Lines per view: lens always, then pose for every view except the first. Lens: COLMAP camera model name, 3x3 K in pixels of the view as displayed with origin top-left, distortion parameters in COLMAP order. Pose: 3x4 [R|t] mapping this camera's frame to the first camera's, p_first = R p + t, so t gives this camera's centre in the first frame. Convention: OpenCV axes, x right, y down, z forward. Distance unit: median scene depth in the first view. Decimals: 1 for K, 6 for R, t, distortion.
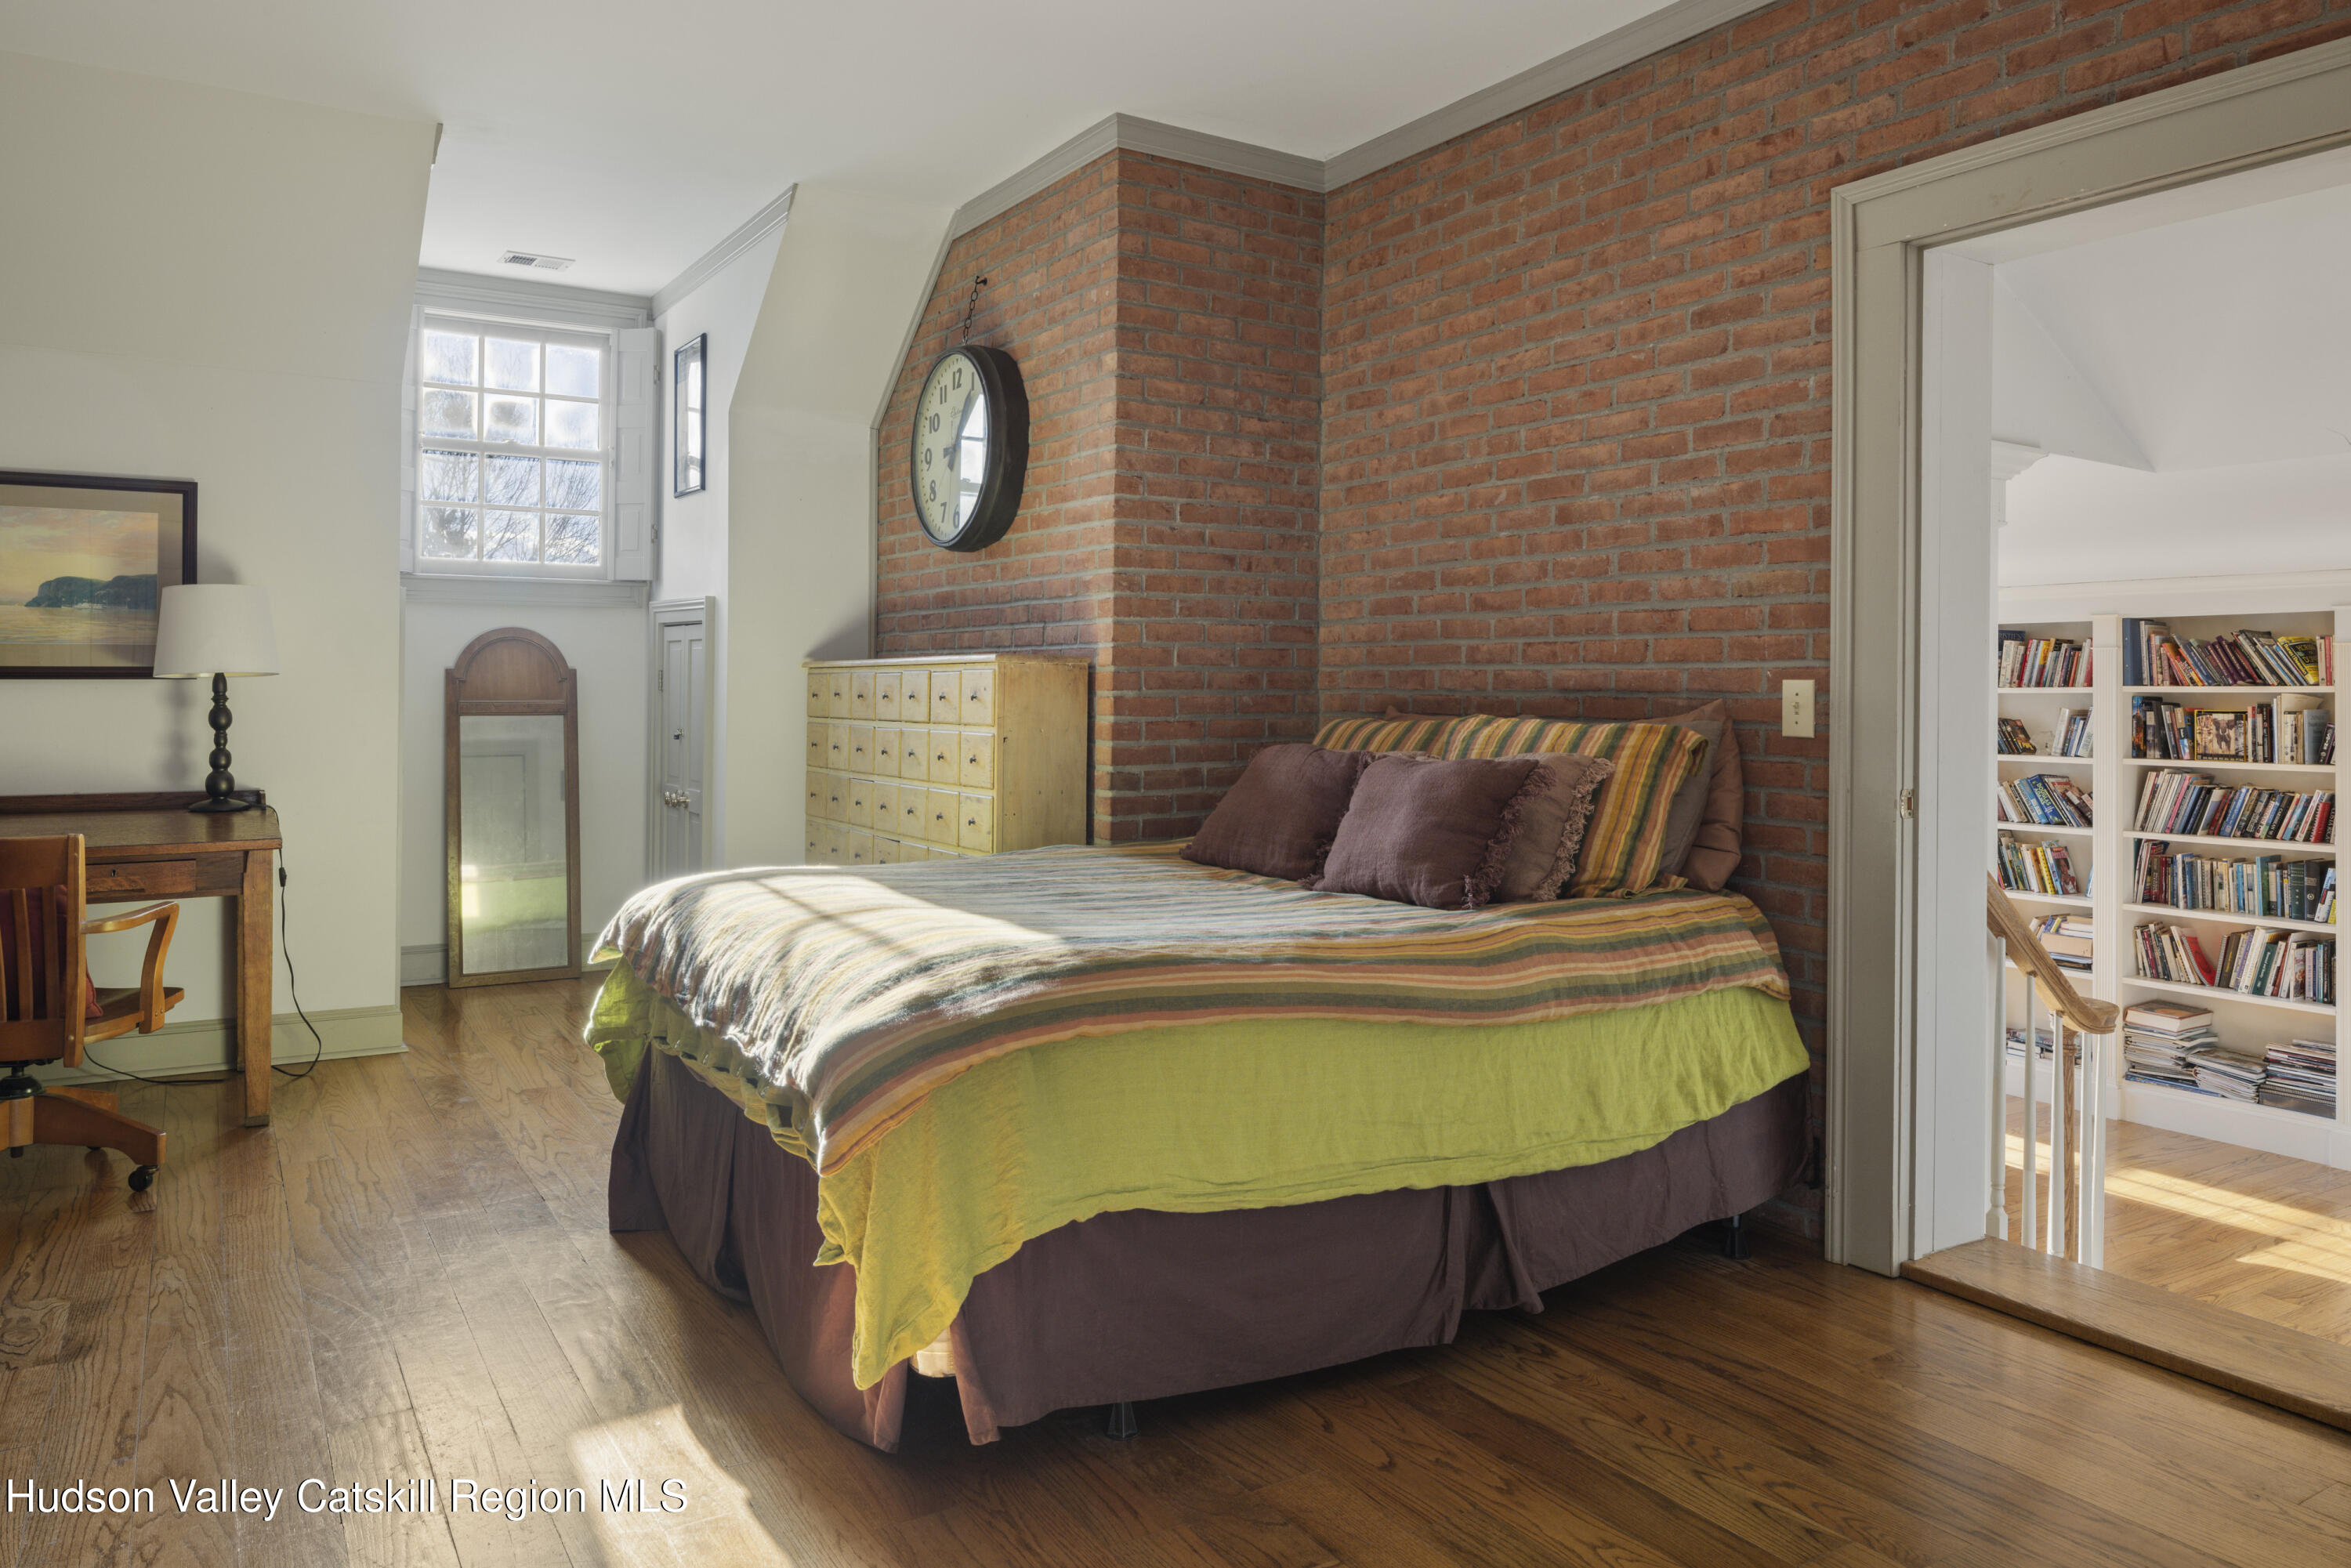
lens RADIAL K [[1589.3, 0, 1175.5], [0, 1589.3, 784.0], [0, 0, 1]] dist [0.002975, 0.000637]
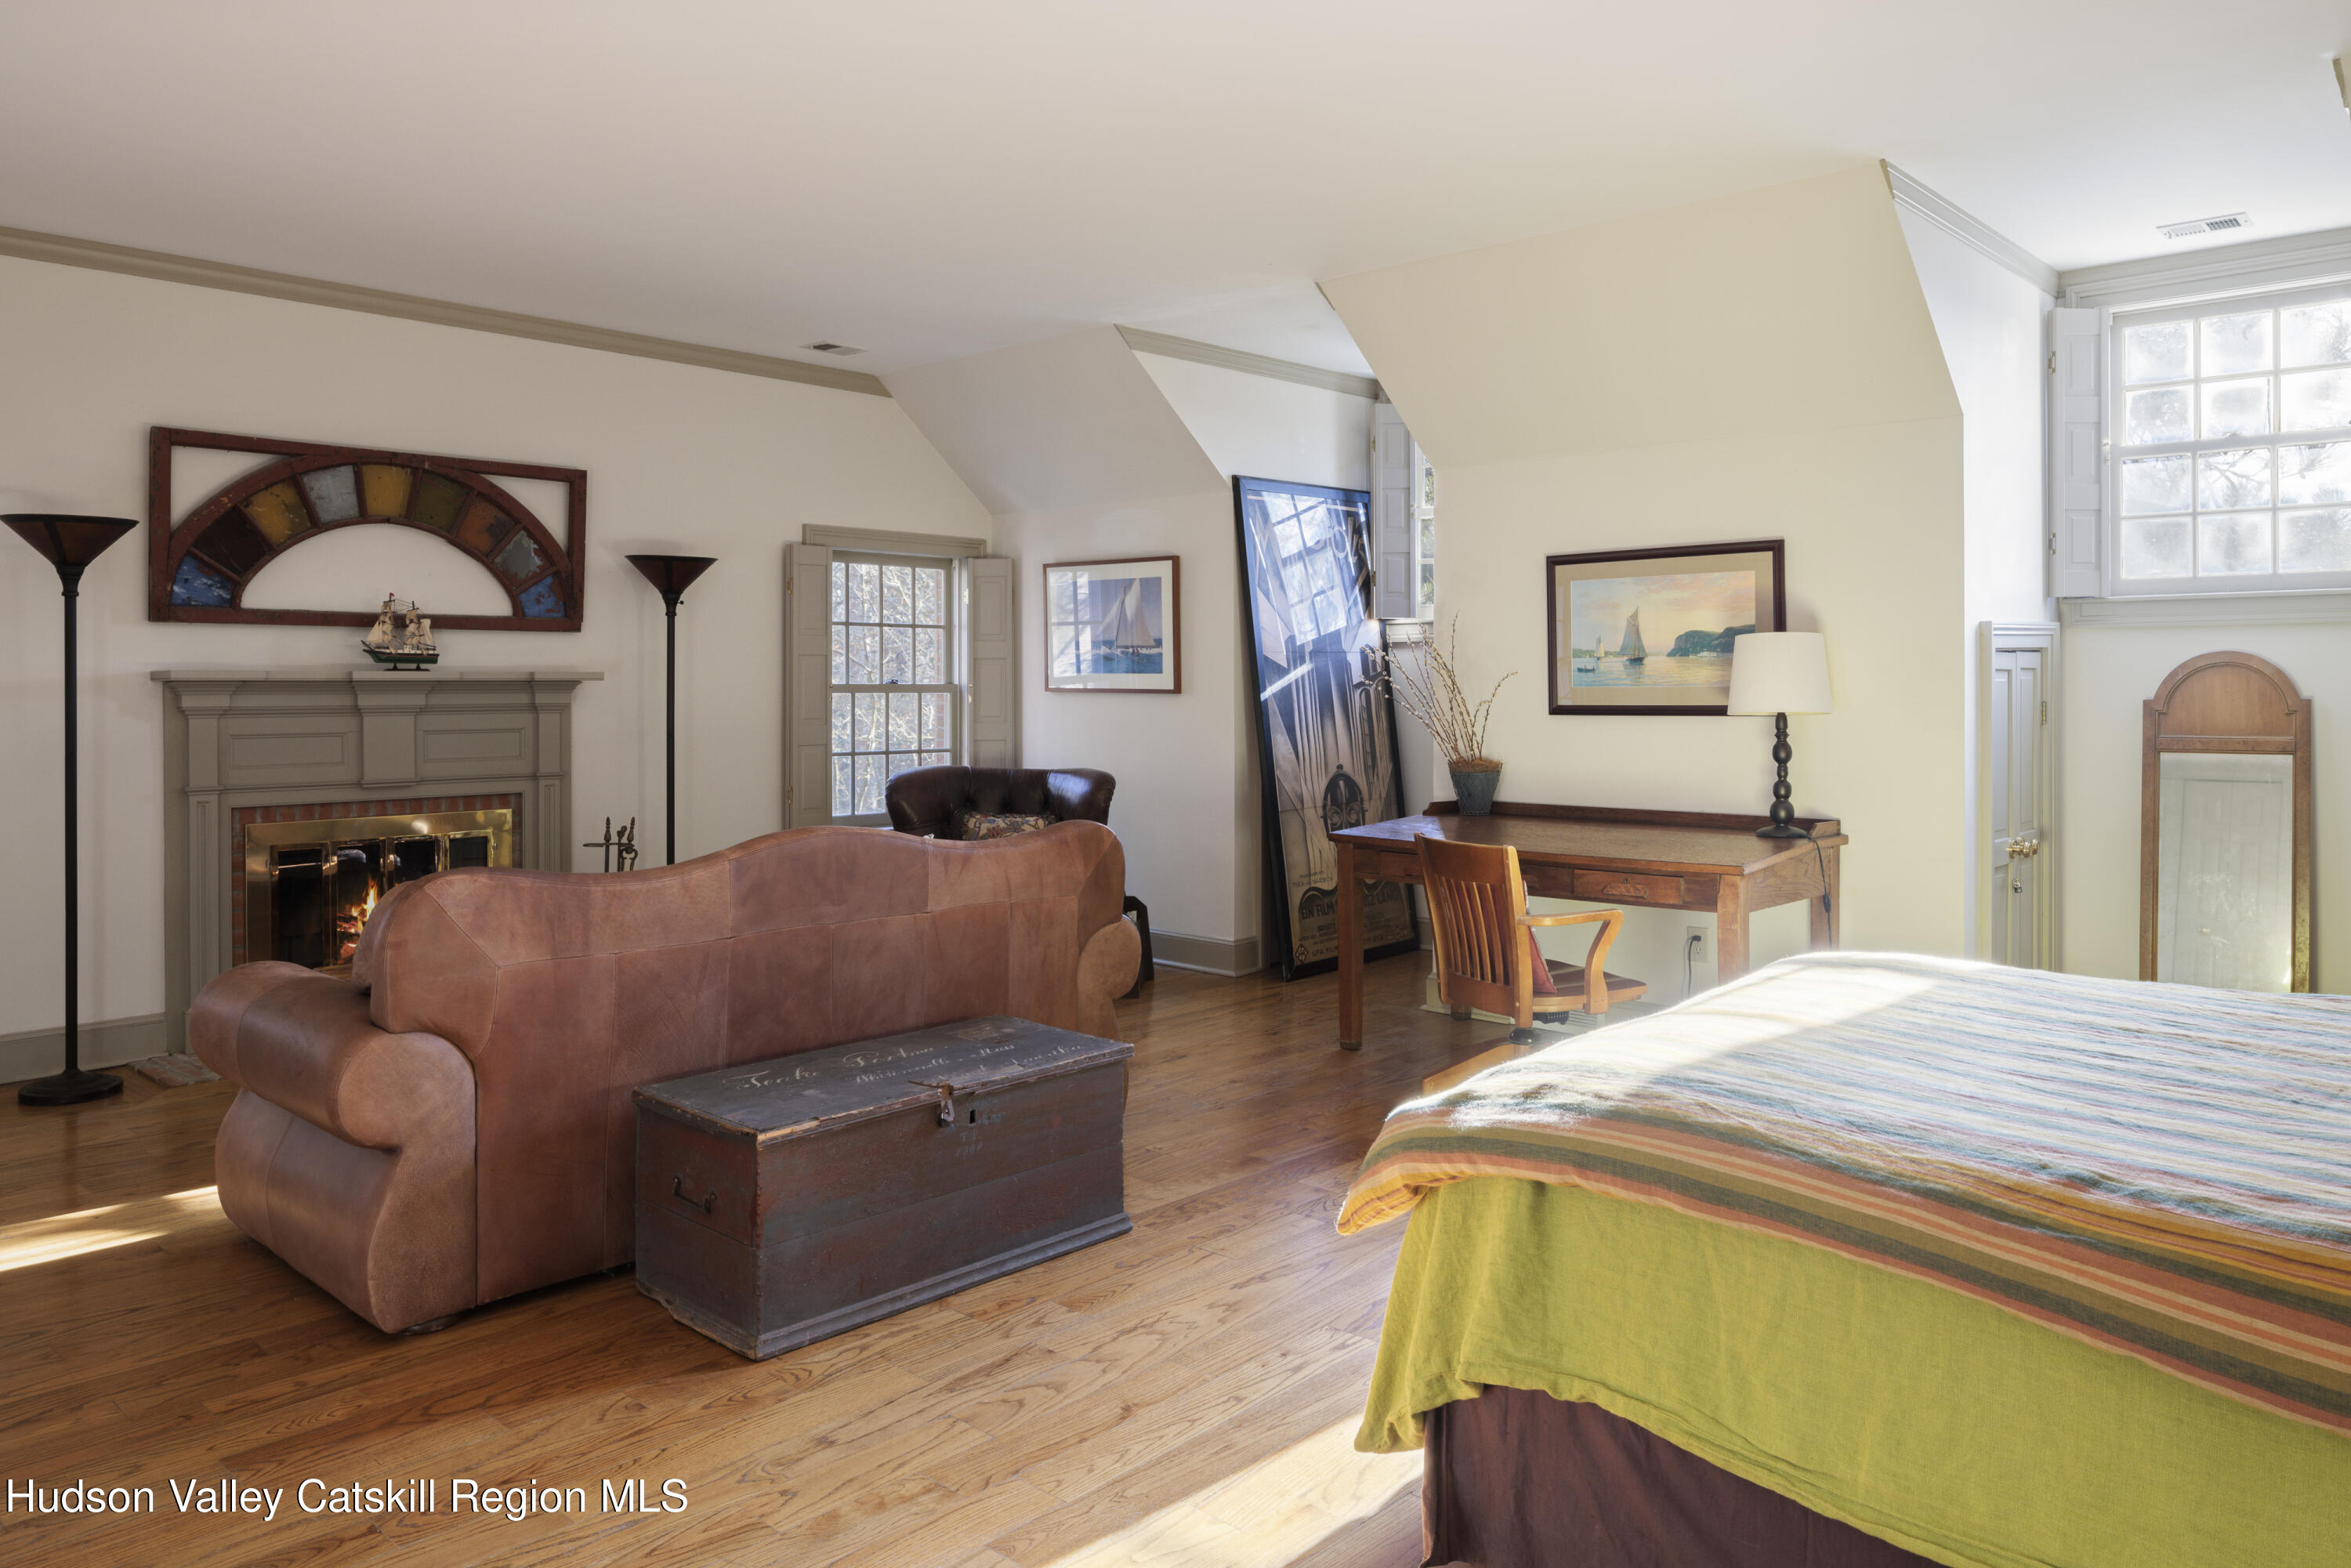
lens RADIAL K [[1645.2, 0, 1175.5], [0, 1645.2, 784.0], [0, 0, 1]] dist [-0.001756, -0.001426]
pose [[0.262550, 0.053079, -0.963457, 0.383394], [-0.052769, 0.997781, 0.040590, -0.043237], [0.963474, 0.040184, 0.264769, 0.292579]]
